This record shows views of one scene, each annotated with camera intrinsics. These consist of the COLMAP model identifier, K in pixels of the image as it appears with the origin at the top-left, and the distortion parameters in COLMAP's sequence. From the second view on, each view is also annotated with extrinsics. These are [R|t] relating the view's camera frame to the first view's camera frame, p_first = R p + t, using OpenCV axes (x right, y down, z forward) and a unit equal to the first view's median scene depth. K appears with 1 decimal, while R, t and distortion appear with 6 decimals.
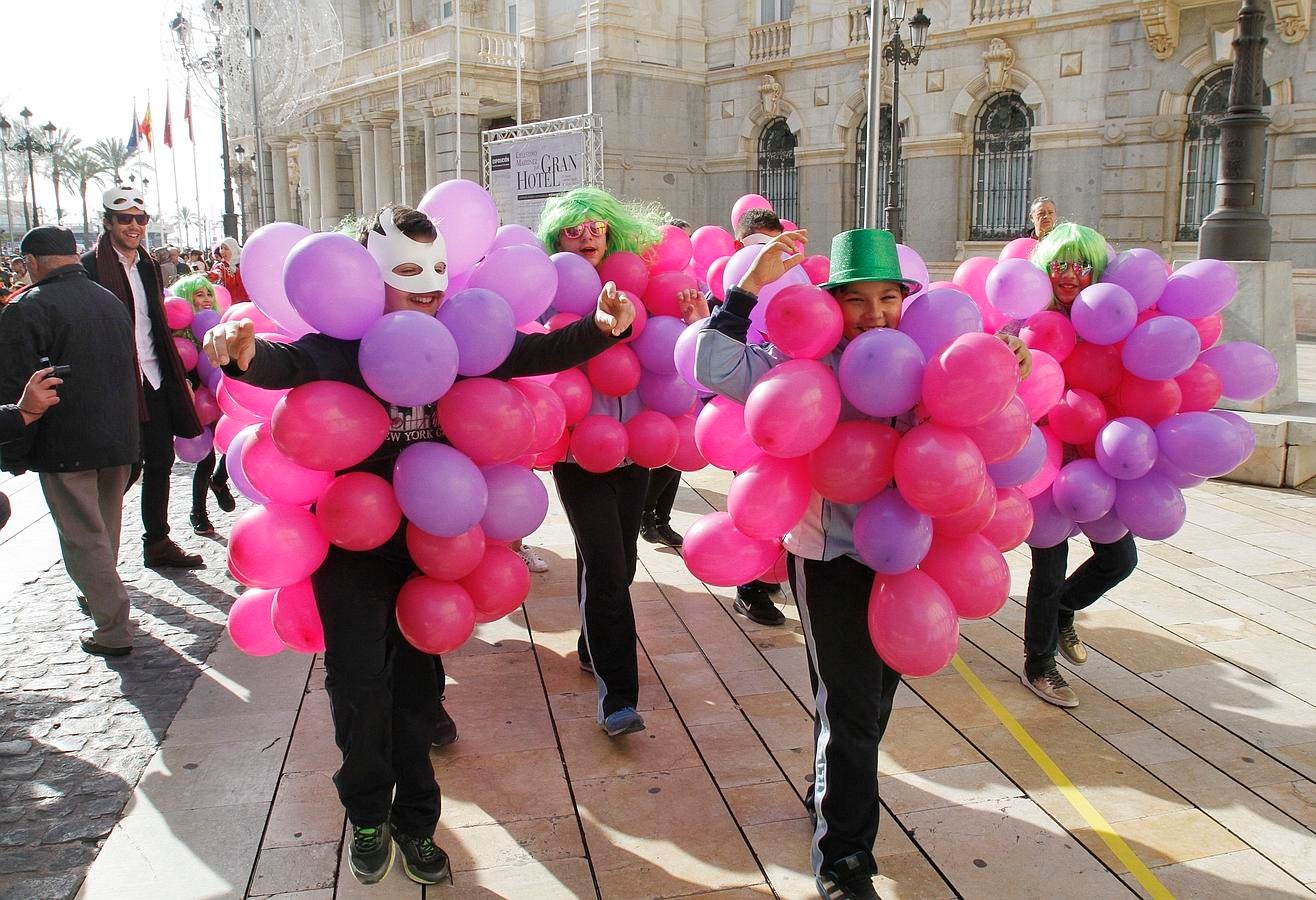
lens RADIAL K [[993.5, 0, 668.0], [0, 993.5, 453.1], [0, 0, 1]] dist [-0.121323, 0.077453]
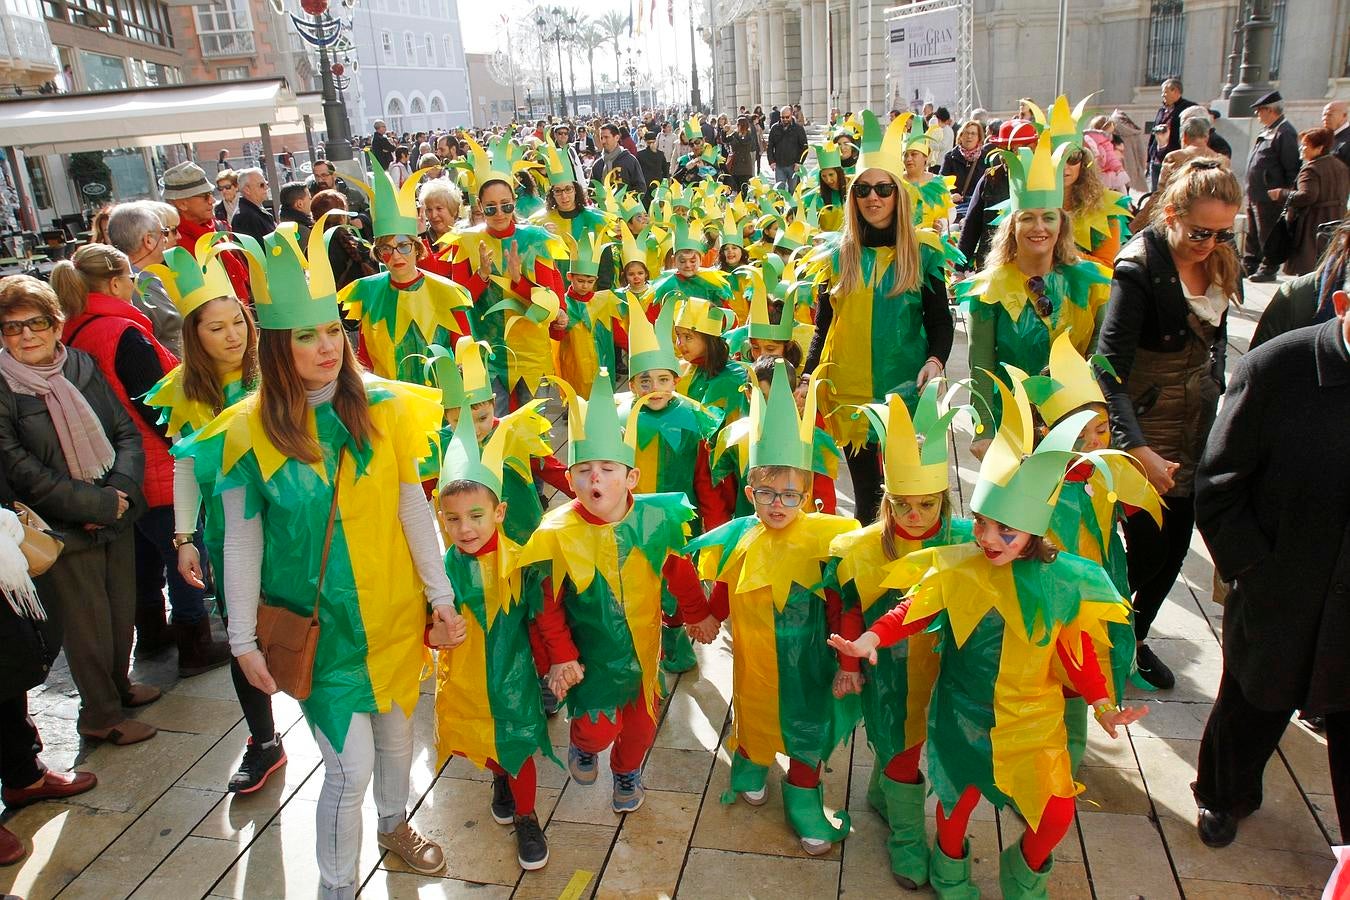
lens RADIAL K [[983.7, 0, 675.0], [0, 983.7, 450.0], [0, 0, 1]] dist [-0.082139, 0.031077]
pose [[0.896671, 0.091038, -0.433235, 0.120059], [-0.024528, 0.987340, 0.156709, 0.029618], [0.442017, -0.129890, 0.887553, -0.219625]]
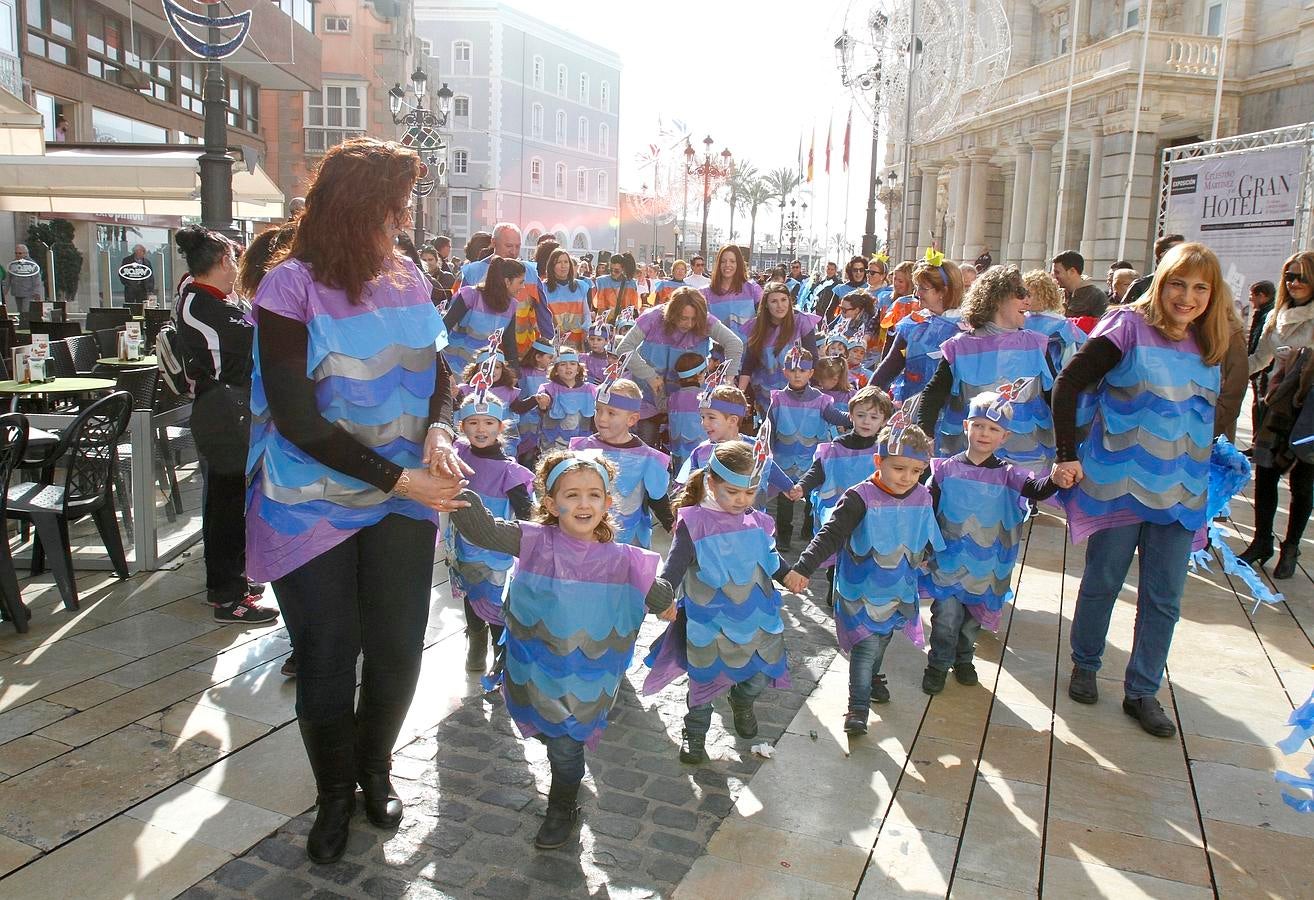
lens RADIAL K [[992.0, 0, 667.0], [0, 992.0, 453.1], [0, 0, 1]] dist [-0.121323, 0.077453]
pose [[0.811171, 0.135253, -0.568954, -0.025499], [-0.153793, 0.987980, 0.015598, -0.013651], [0.564225, 0.074848, 0.822222, 0.079216]]
